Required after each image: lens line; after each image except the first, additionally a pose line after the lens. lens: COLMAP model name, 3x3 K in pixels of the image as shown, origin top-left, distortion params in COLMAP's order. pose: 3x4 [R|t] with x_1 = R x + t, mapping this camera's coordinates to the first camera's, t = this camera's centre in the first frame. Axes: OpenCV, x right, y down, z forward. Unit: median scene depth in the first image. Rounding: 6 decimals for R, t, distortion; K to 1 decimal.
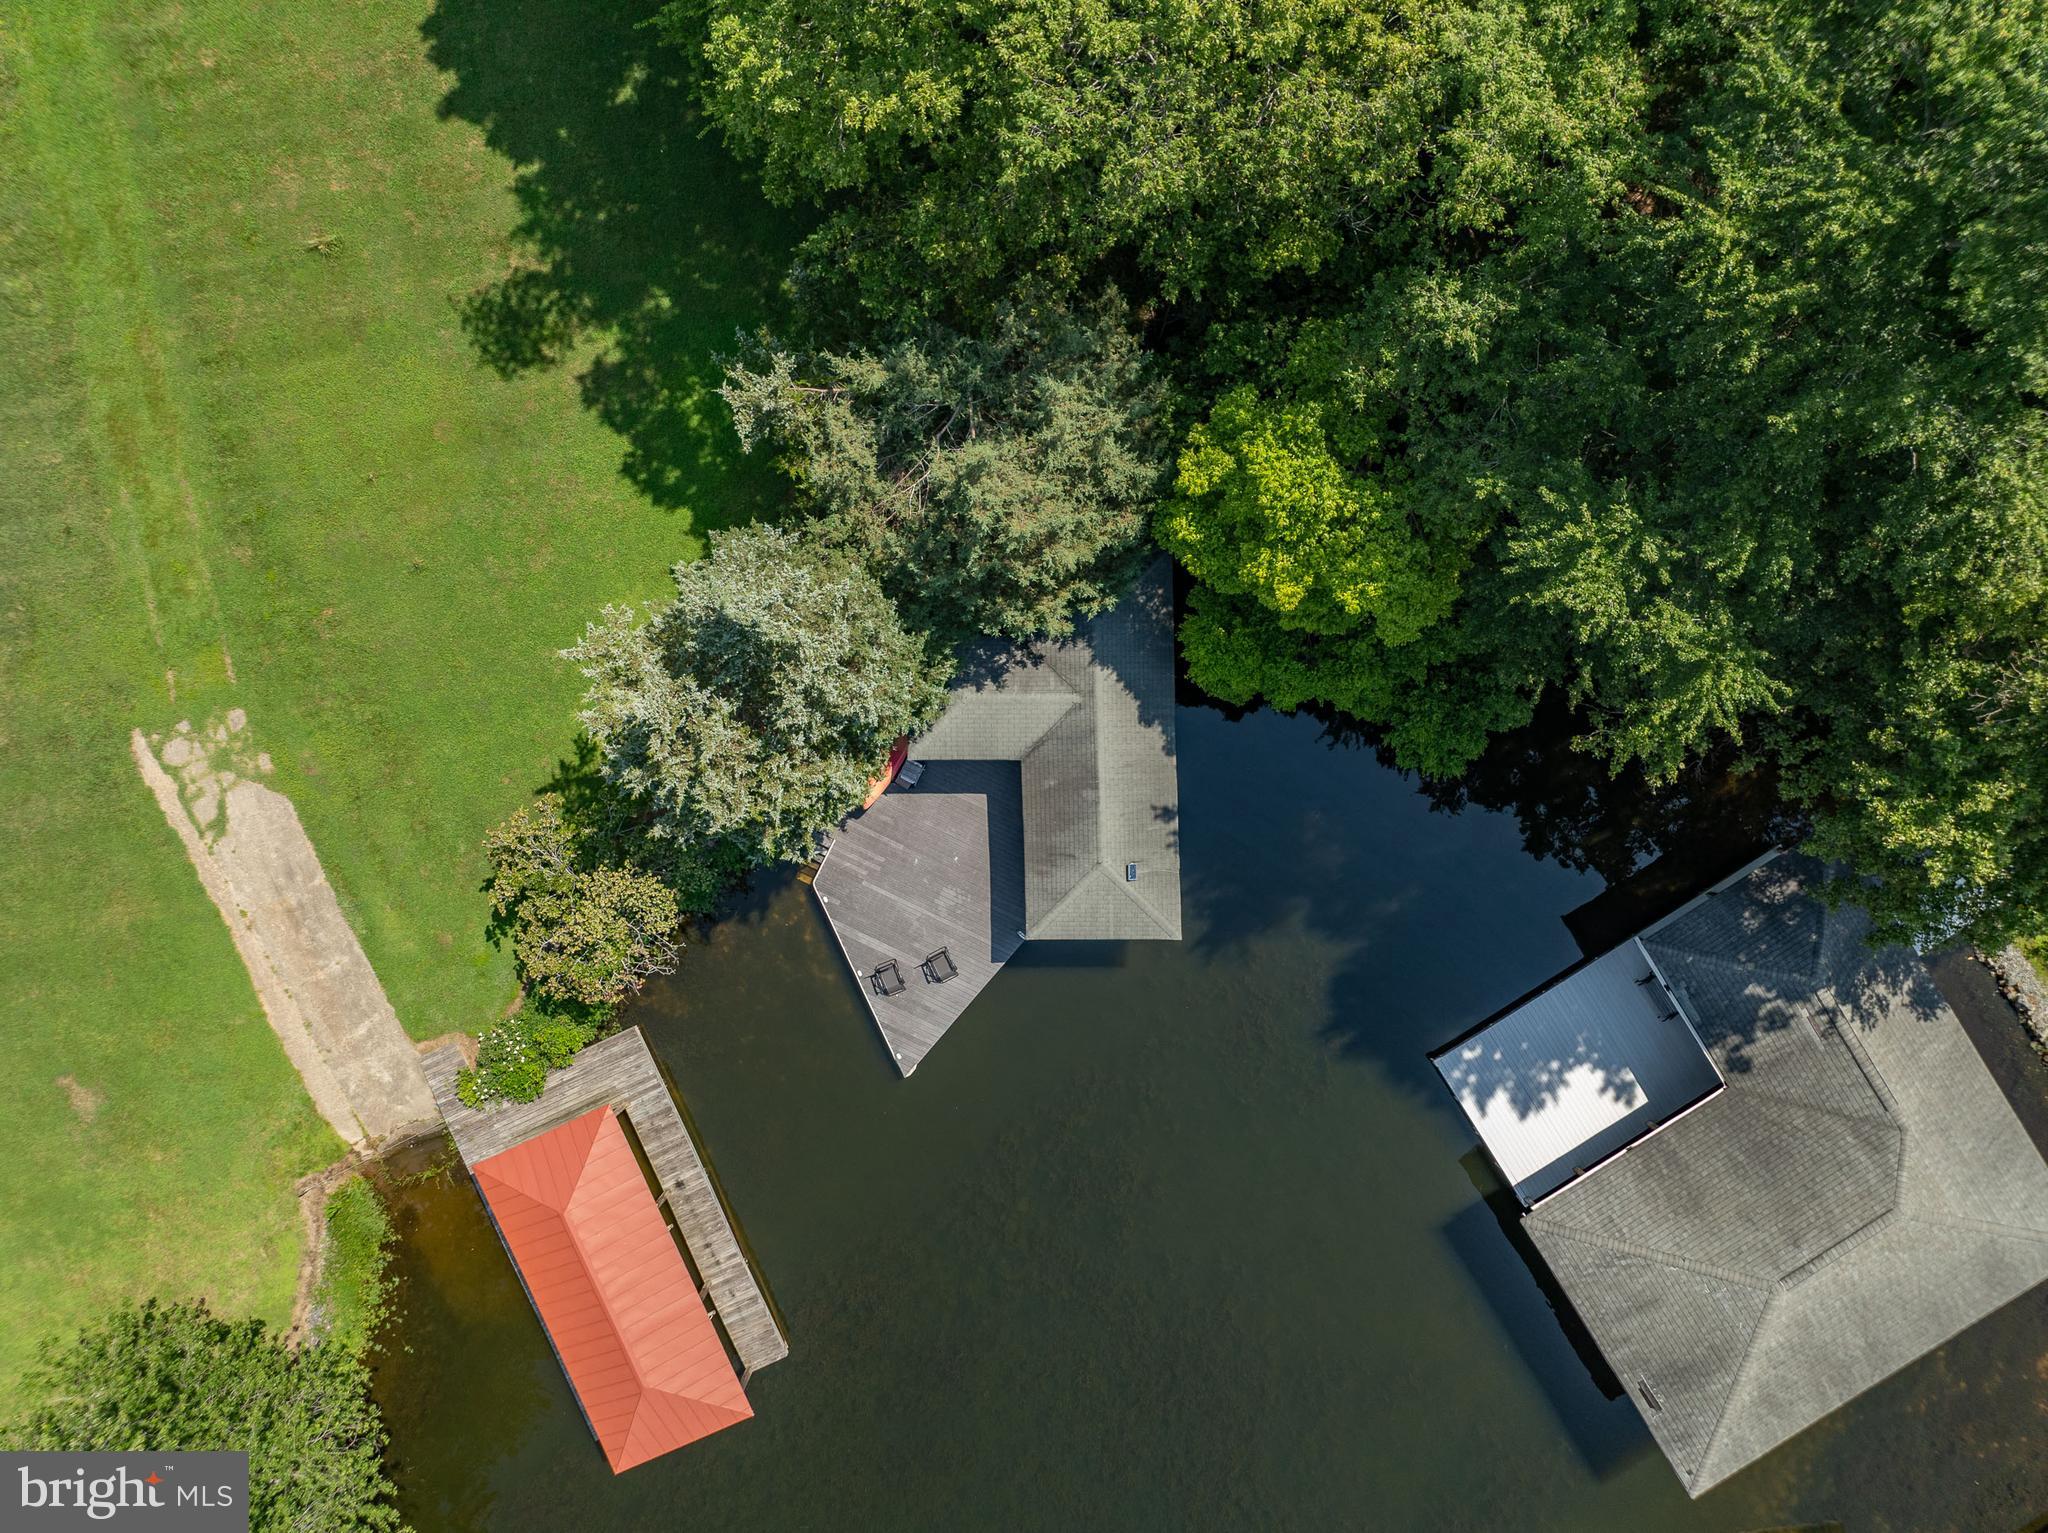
lens RADIAL K [[1441.5, 0, 1035.1], [0, 1441.5, 770.3], [0, 0, 1]] dist [-0.043239, 0.015486]
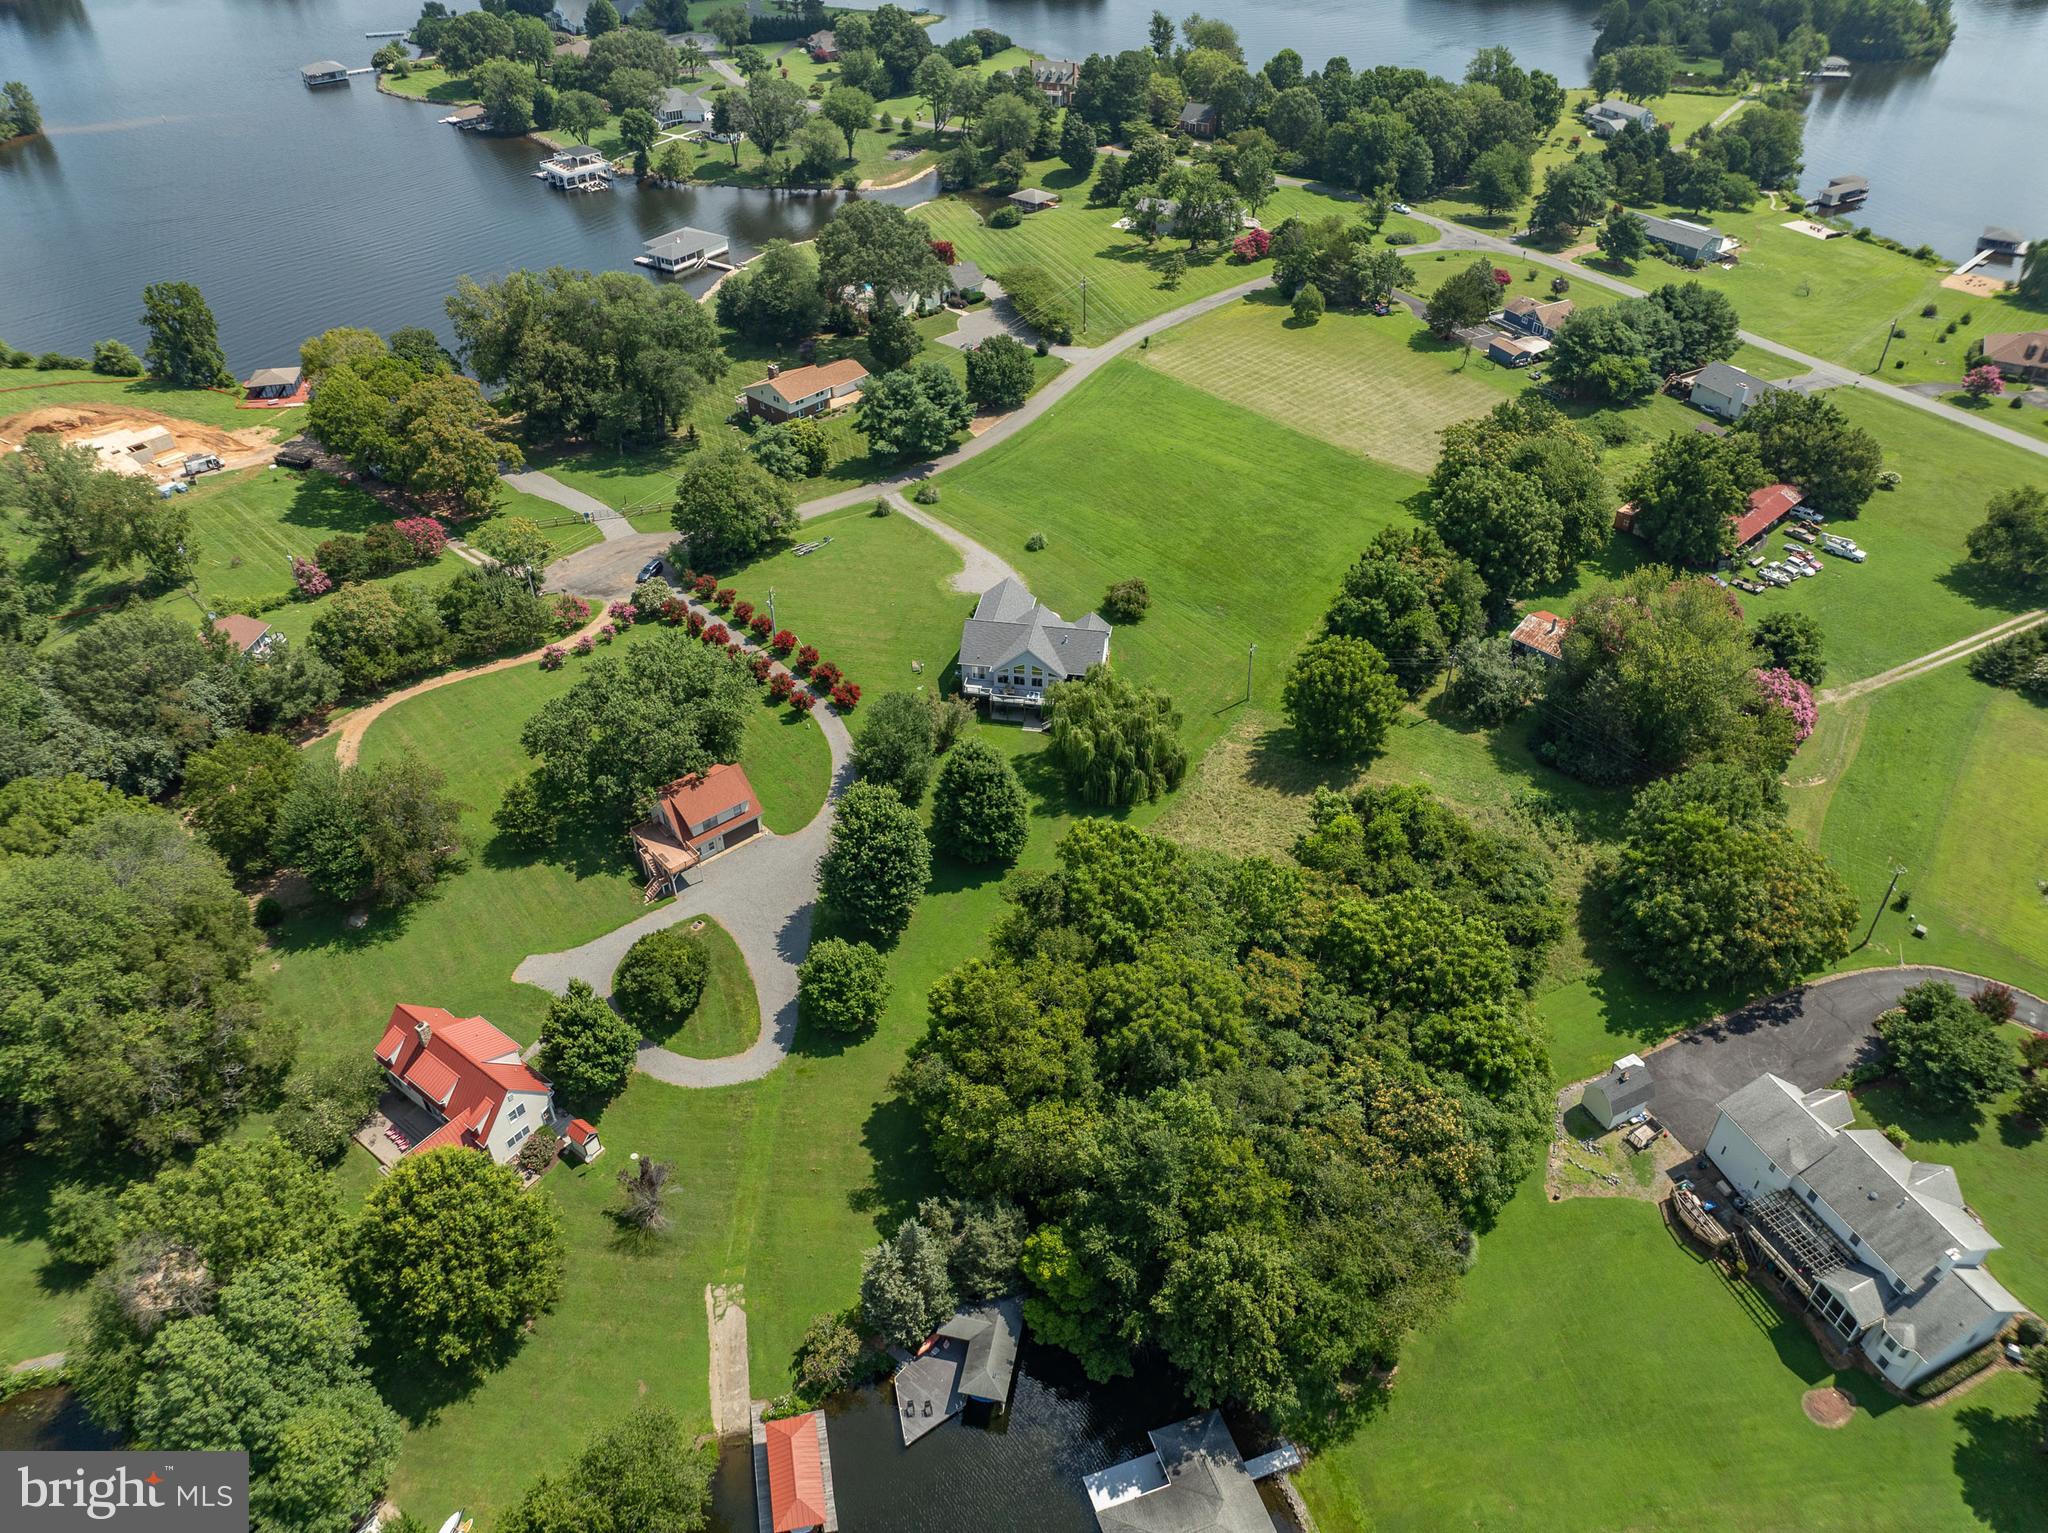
lens RADIAL K [[1441.5, 0, 1040.7], [0, 1441.5, 746.2], [0, 0, 1]] dist [-0.043239, 0.015486]
pose [[0.977671, 0.136139, -0.160083, 0.485899], [-0.209872, 0.593832, -0.776735, 1.691422], [-0.010681, 0.792988, 0.609144, -2.060985]]
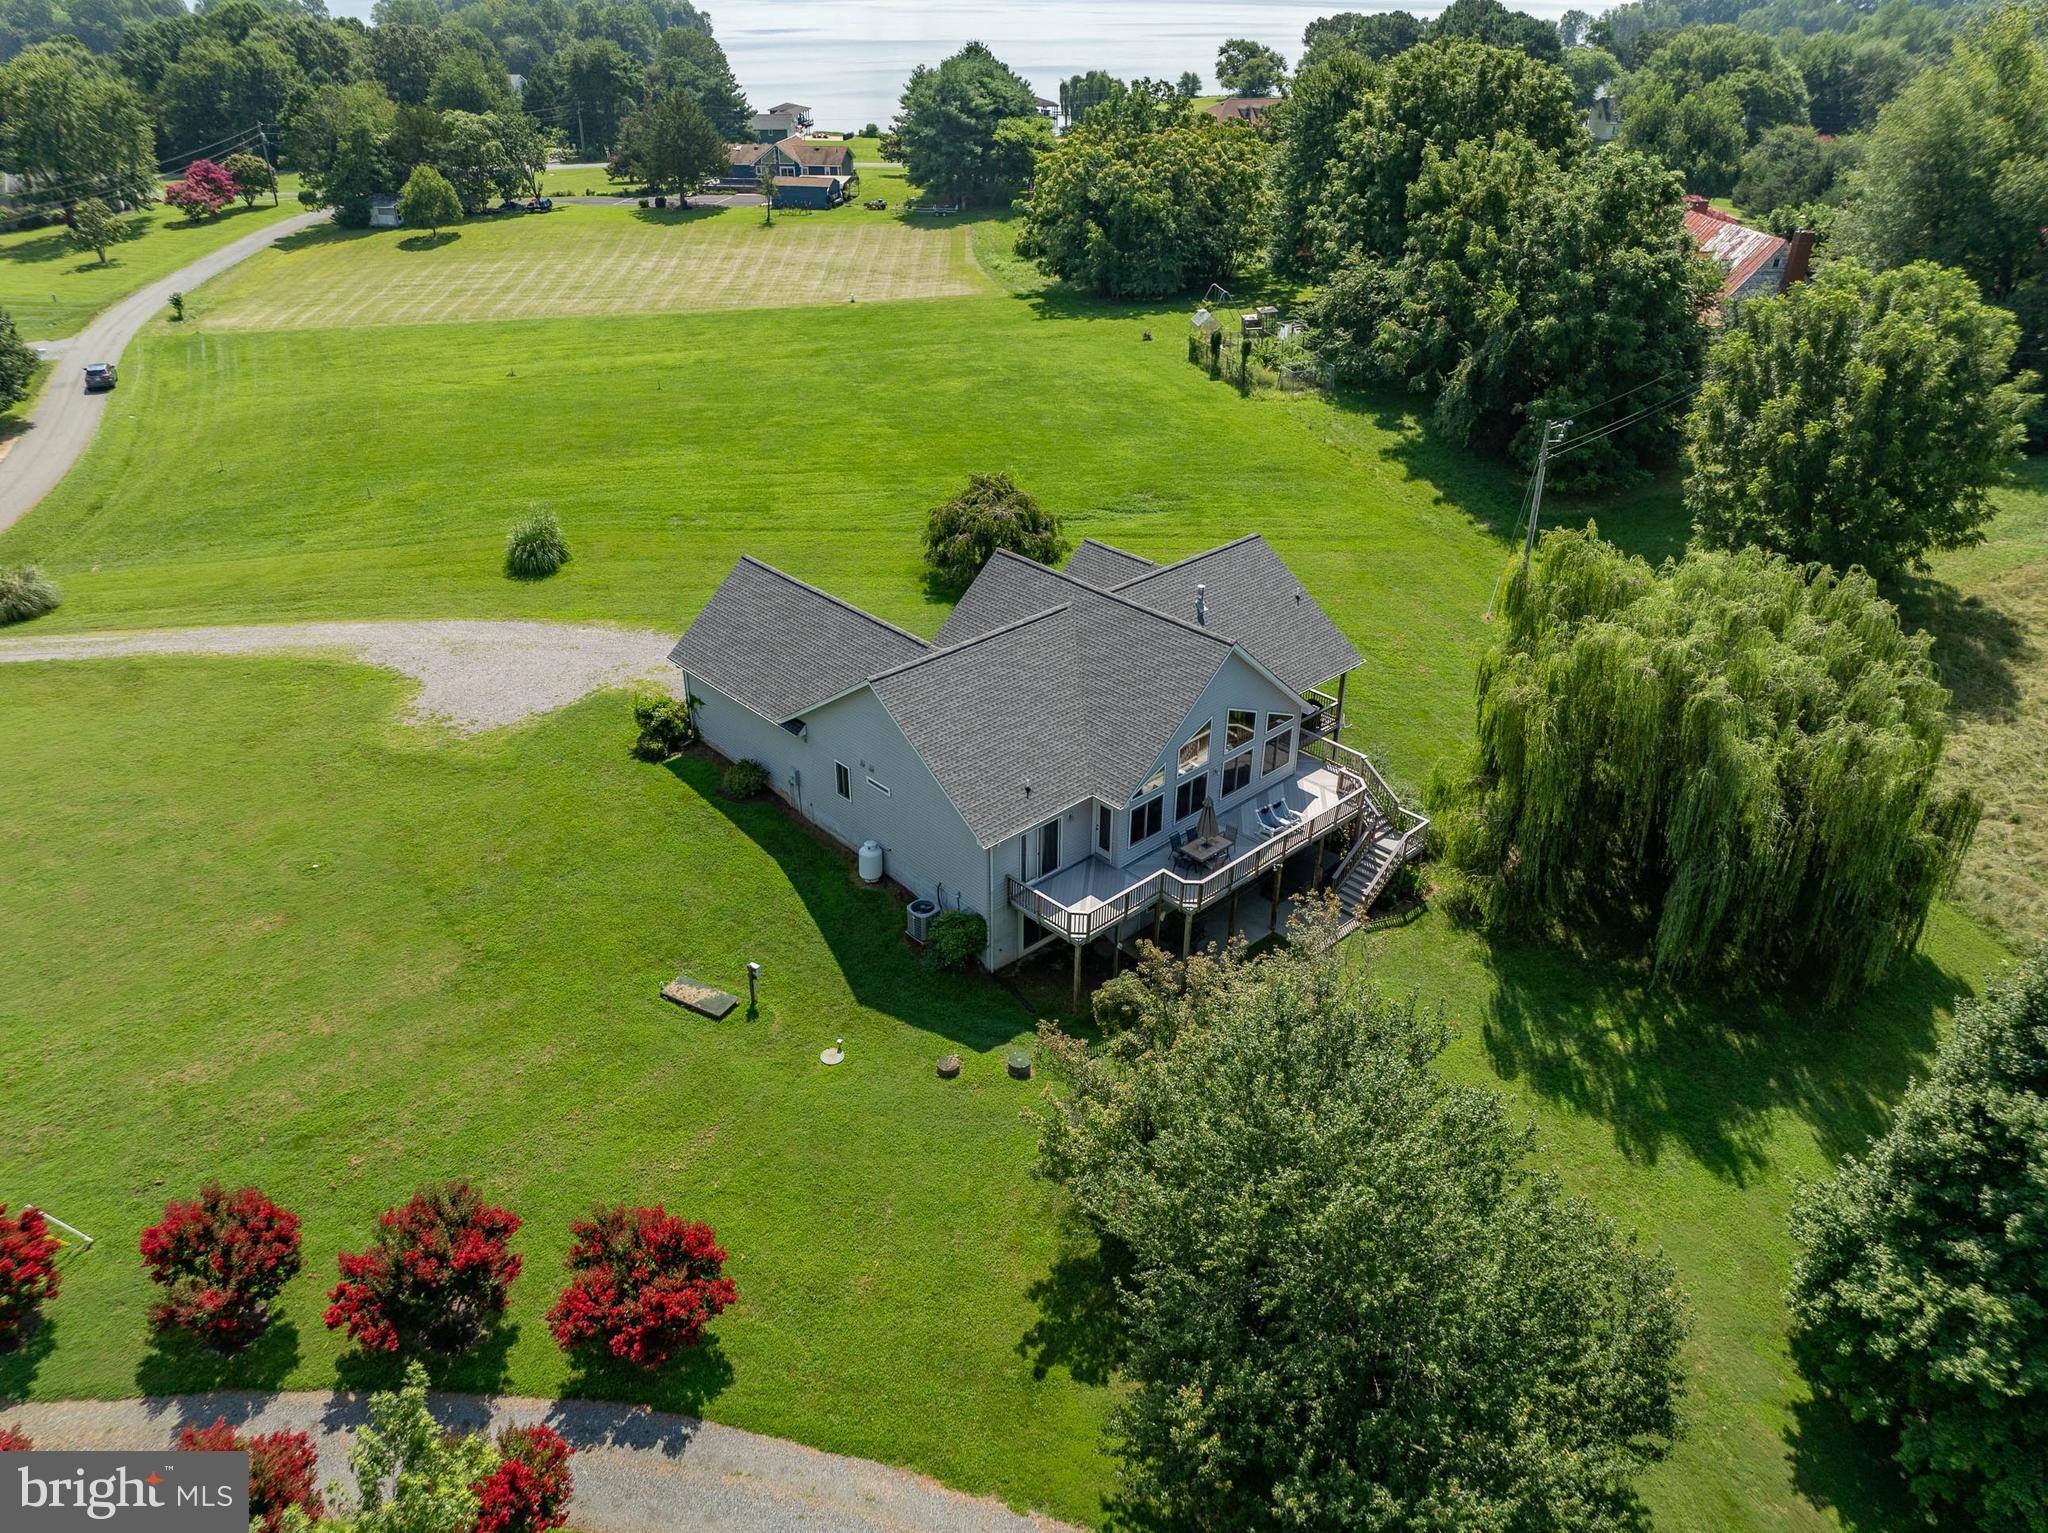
lens RADIAL K [[1441.5, 0, 1027.3], [0, 1441.5, 772.0], [0, 0, 1]] dist [-0.043239, 0.015486]
pose [[0.764509, -0.307976, 0.566283, -1.220642], [0.644508, 0.381038, -0.662887, -1.569904], [-0.011622, 0.871757, 0.489800, 0.164451]]
